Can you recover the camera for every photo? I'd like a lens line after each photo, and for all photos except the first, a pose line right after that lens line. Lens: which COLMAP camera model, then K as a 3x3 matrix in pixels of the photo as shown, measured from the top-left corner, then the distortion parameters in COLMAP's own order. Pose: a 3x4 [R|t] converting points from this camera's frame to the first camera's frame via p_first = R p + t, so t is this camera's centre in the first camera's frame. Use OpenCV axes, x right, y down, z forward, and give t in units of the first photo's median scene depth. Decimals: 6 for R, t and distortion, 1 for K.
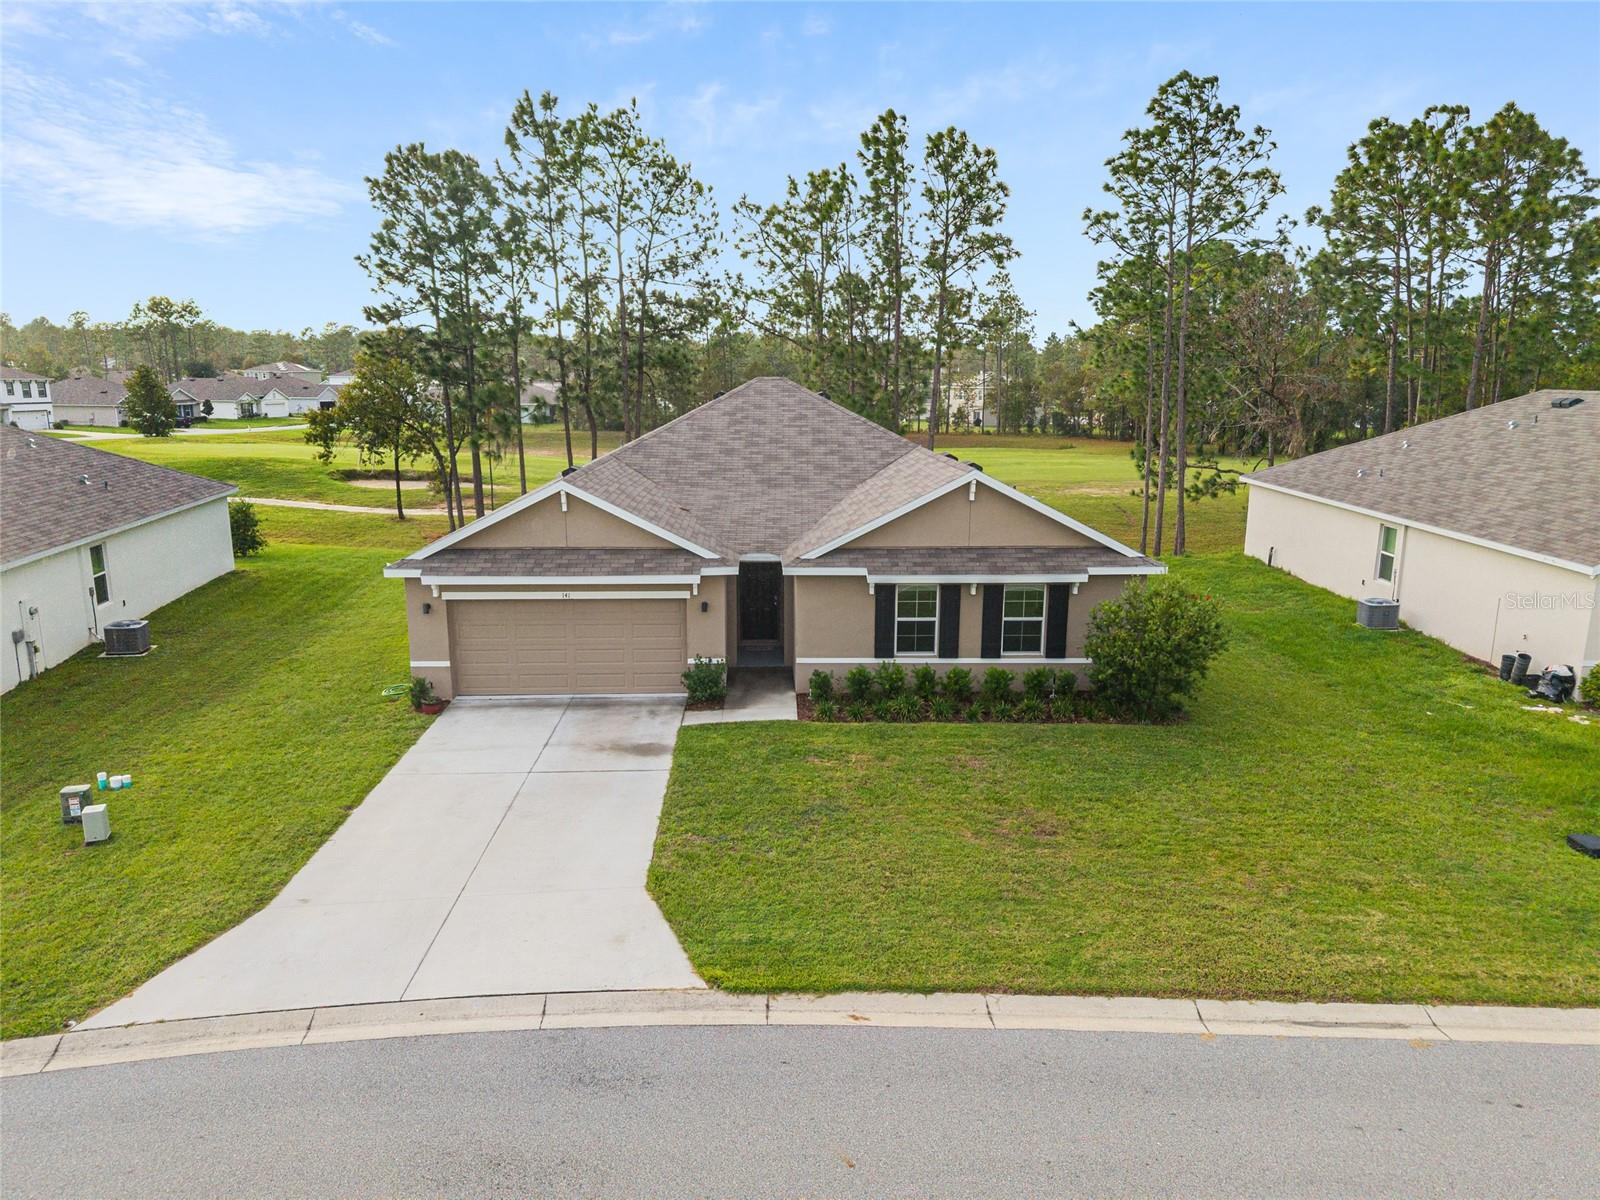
lens RADIAL K [[1069.4, 0, 786.0], [0, 1069.4, 585.8], [0, 0, 1]] dist [0.044389, -0.047431]
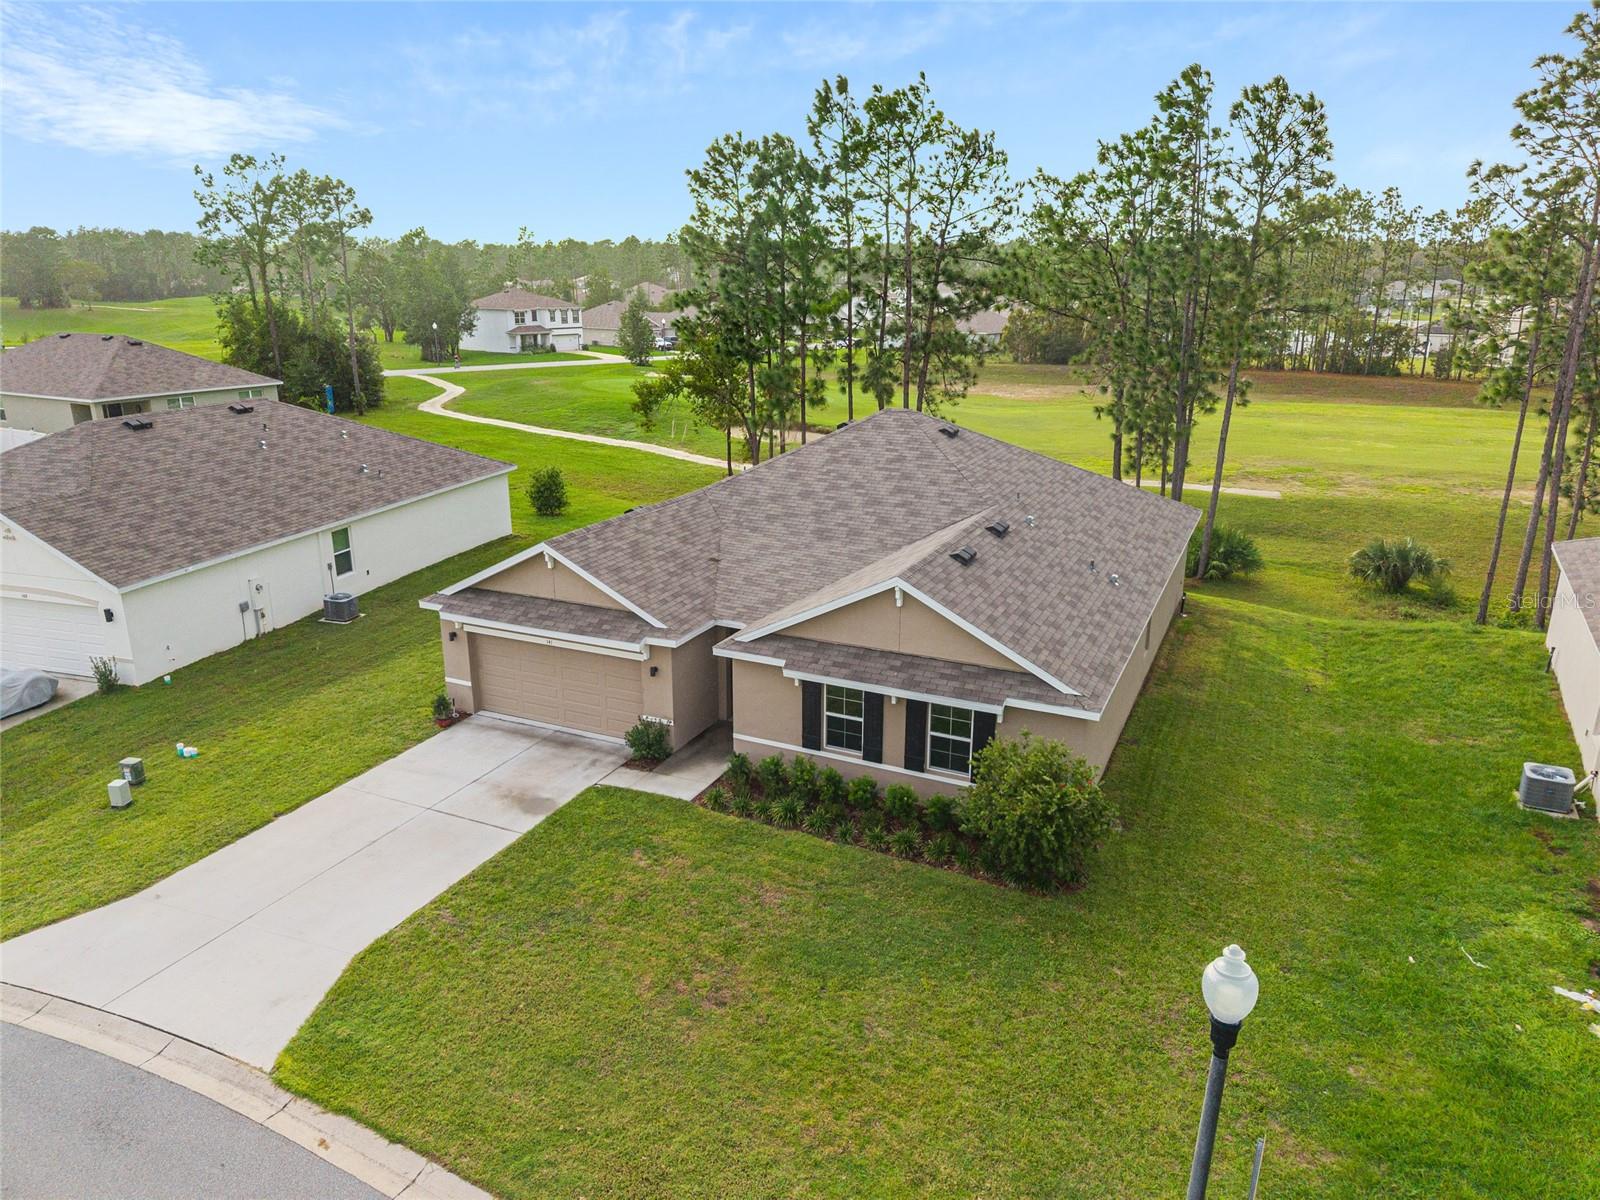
lens RADIAL K [[1069.4, 0, 782.0], [0, 1069.4, 585.5], [0, 0, 1]] dist [0.044389, -0.047431]
pose [[0.887676, 0.125279, -0.443099, 0.497147], [-0.086533, 0.990519, 0.106698, -0.189356], [0.452264, -0.056371, 0.890101, 0.117436]]
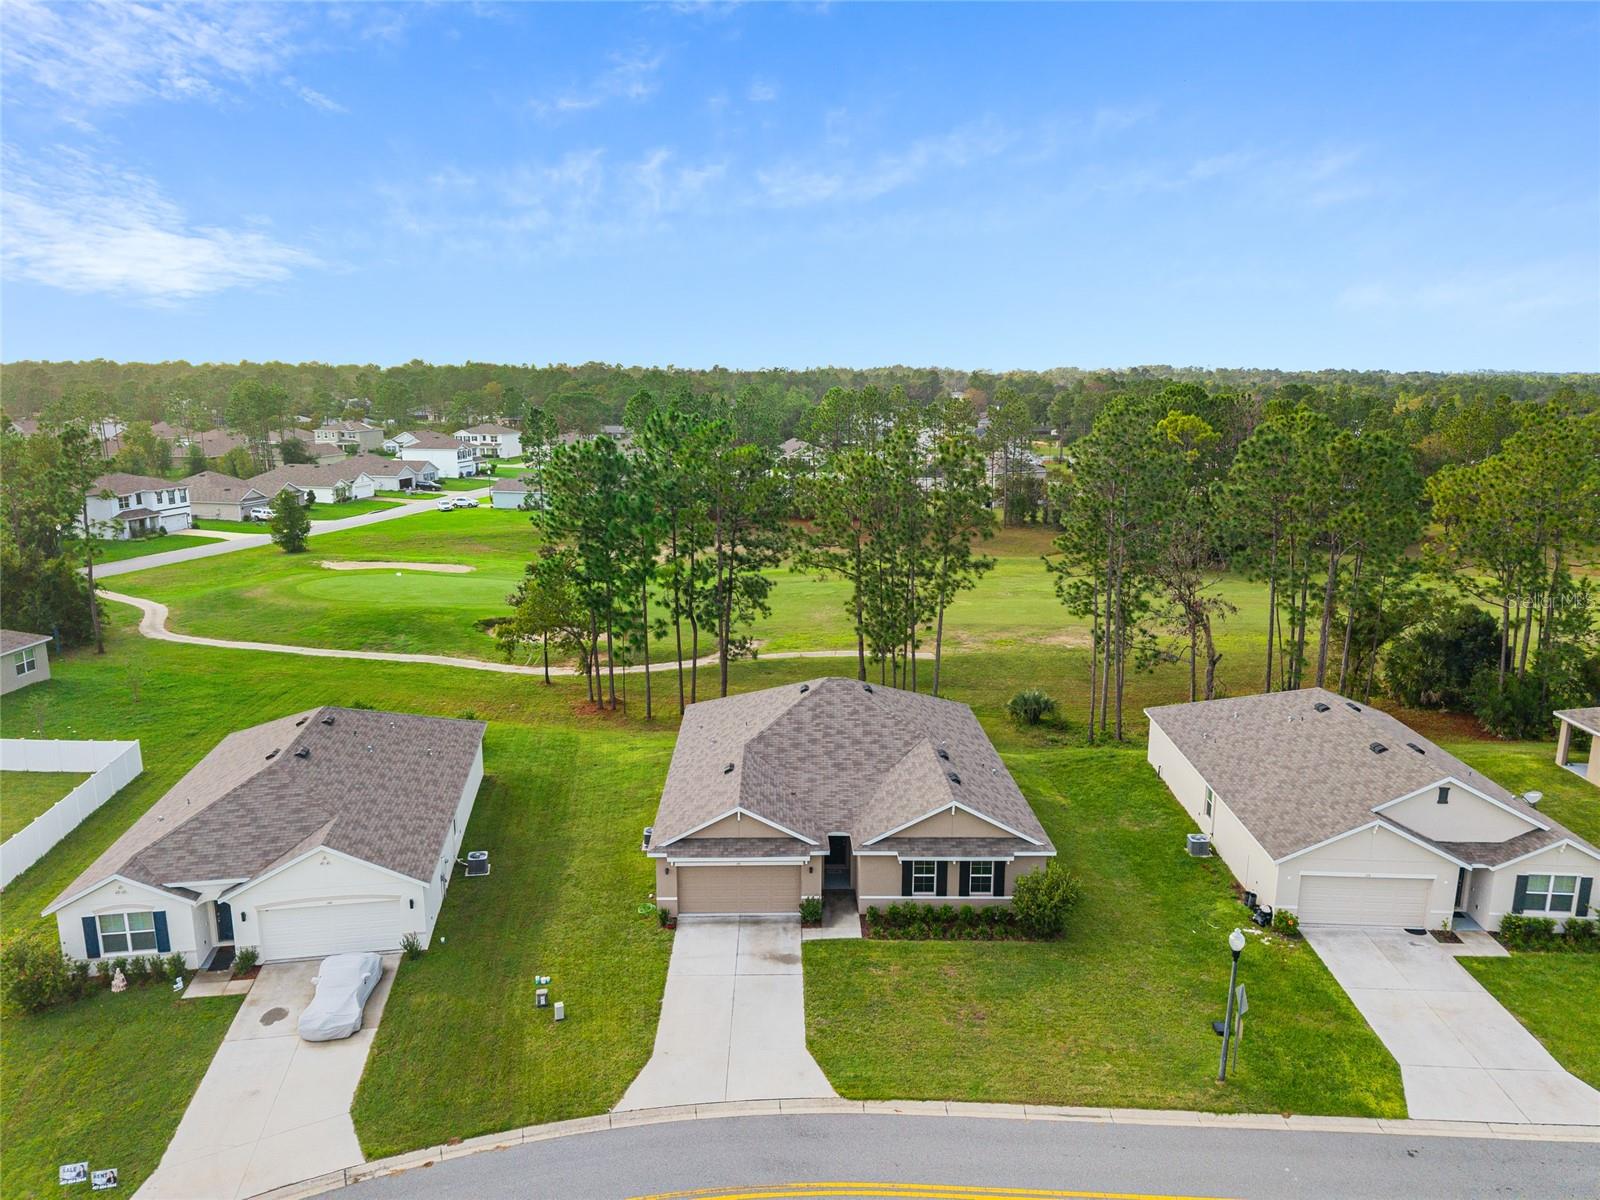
lens RADIAL K [[1069.4, 0, 783.2], [0, 1069.4, 591.7], [0, 0, 1]] dist [0.044389, -0.047431]
pose [[0.999766, 0.000223, -0.021614, -0.084807], [-0.000163, 0.999996, 0.002771, -0.477045], [0.021615, -0.002767, 0.999763, -0.894808]]
